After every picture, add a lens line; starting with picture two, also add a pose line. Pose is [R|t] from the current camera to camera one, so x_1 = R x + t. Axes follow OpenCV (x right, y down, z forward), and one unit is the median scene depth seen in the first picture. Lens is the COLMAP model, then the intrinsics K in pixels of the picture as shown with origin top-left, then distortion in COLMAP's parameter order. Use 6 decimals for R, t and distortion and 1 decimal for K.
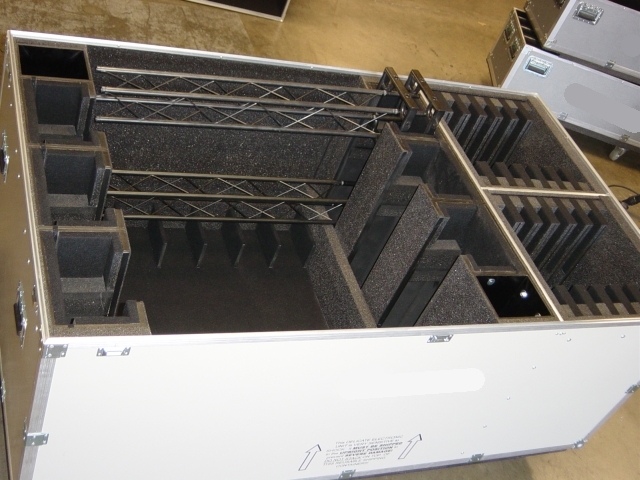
lens RADIAL K [[857.2, 0, 319.6], [0, 857.2, 239.4], [0, 0, 1]] dist [-0.117047, 0.000000]
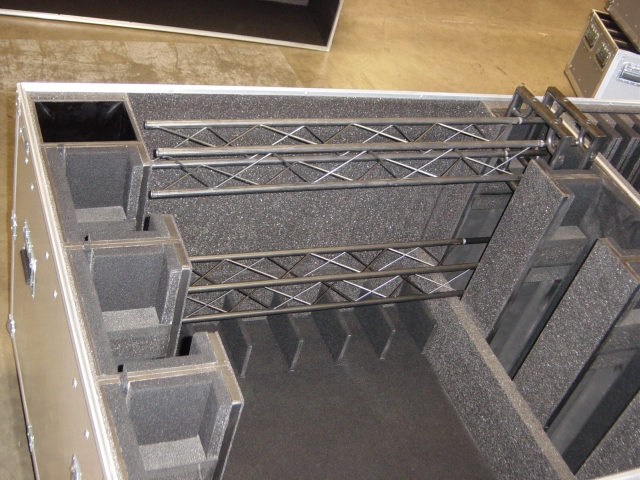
lens RADIAL K [[857.2, 0, 320.9], [0, 857.2, 241.7], [0, 0, 1]] dist [-0.117047, 0.000000]
pose [[0.995111, -0.097449, -0.016047, -0.097369], [0.096735, 0.994488, -0.040458, -0.050581], [0.019902, 0.038708, 0.999052, 0.244027]]
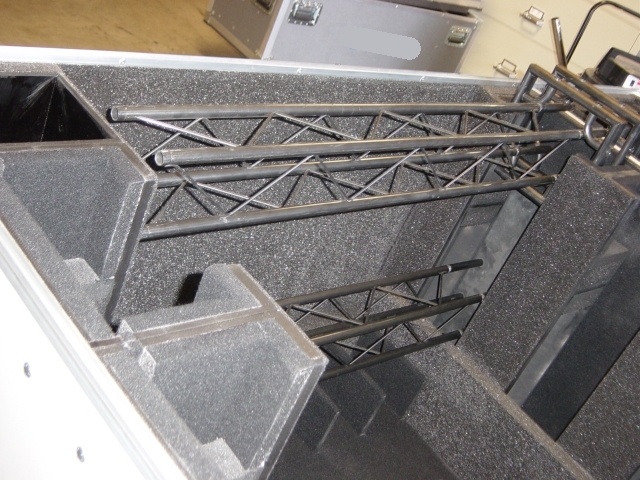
lens RADIAL K [[857.2, 0, 318.8], [0, 857.2, 239.1], [0, 0, 1]] dist [-0.117047, 0.000000]
pose [[0.929771, -0.171780, 0.325603, -0.270533], [0.190389, 0.981366, -0.025918, -0.095229], [-0.315084, 0.086089, 0.945151, 0.498038]]
